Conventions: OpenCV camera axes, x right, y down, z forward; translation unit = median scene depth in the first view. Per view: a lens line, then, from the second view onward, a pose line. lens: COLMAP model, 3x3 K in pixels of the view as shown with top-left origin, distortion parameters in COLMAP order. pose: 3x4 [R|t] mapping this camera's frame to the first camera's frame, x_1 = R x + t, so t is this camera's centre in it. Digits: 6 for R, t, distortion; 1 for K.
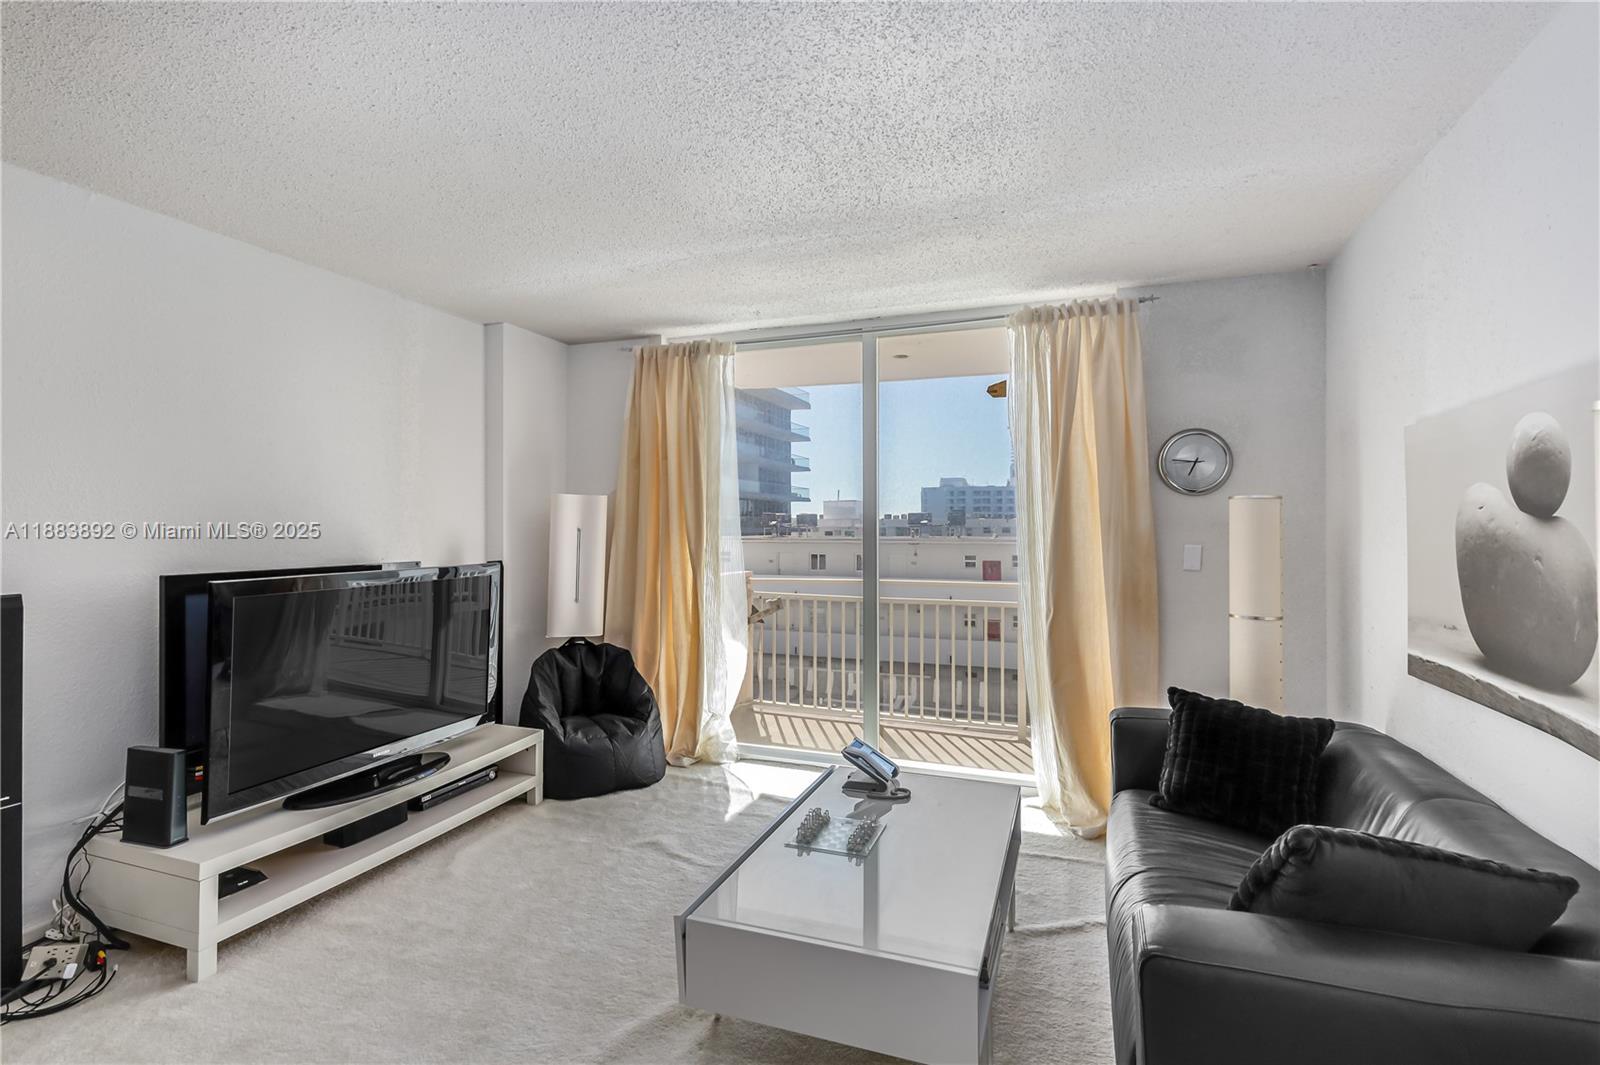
lens RADIAL K [[761.1, 0, 794.6], [0, 761.1, 527.6], [0, 0, 1]] dist [0.000144, -0.000017]
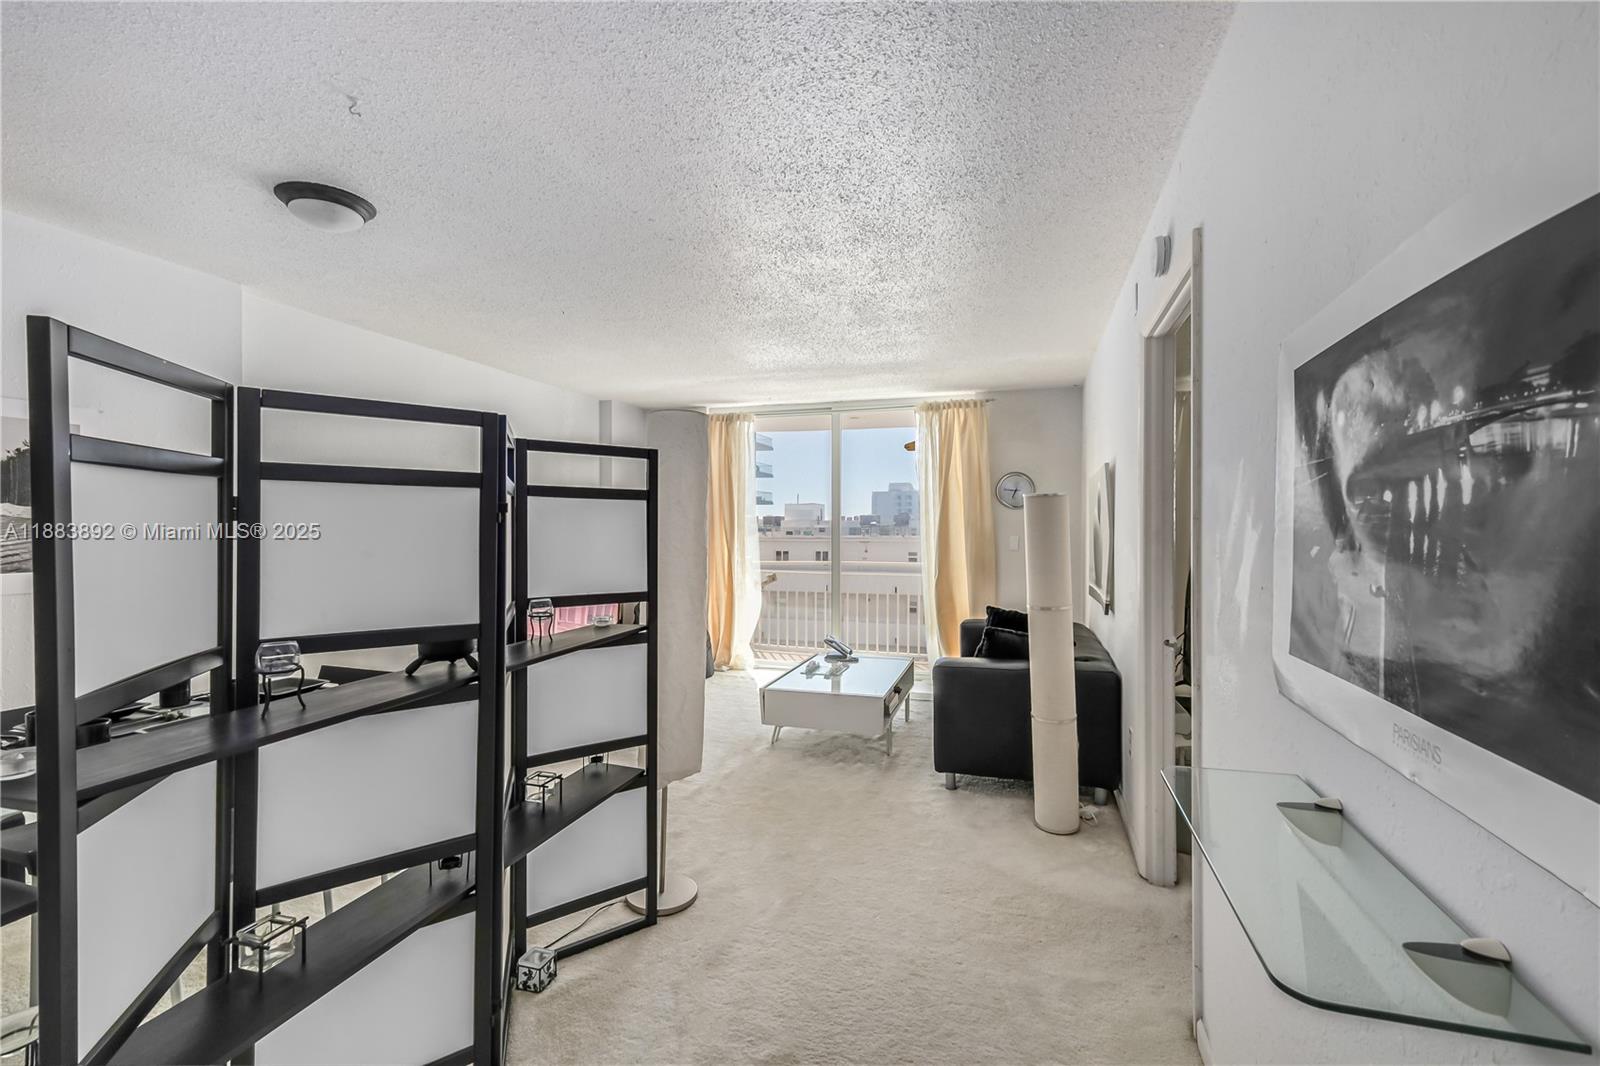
lens RADIAL K [[706.5, 0, 803.6], [0, 706.5, 526.6], [0, 0, 1]] dist [0.021371, -0.000043]
pose [[0.997674, 0.001621, 0.068141, -0.079493], [-0.001486, 0.999997, -0.002026, 0.003777], [-0.068144, 0.001920, 0.997674, -0.559421]]
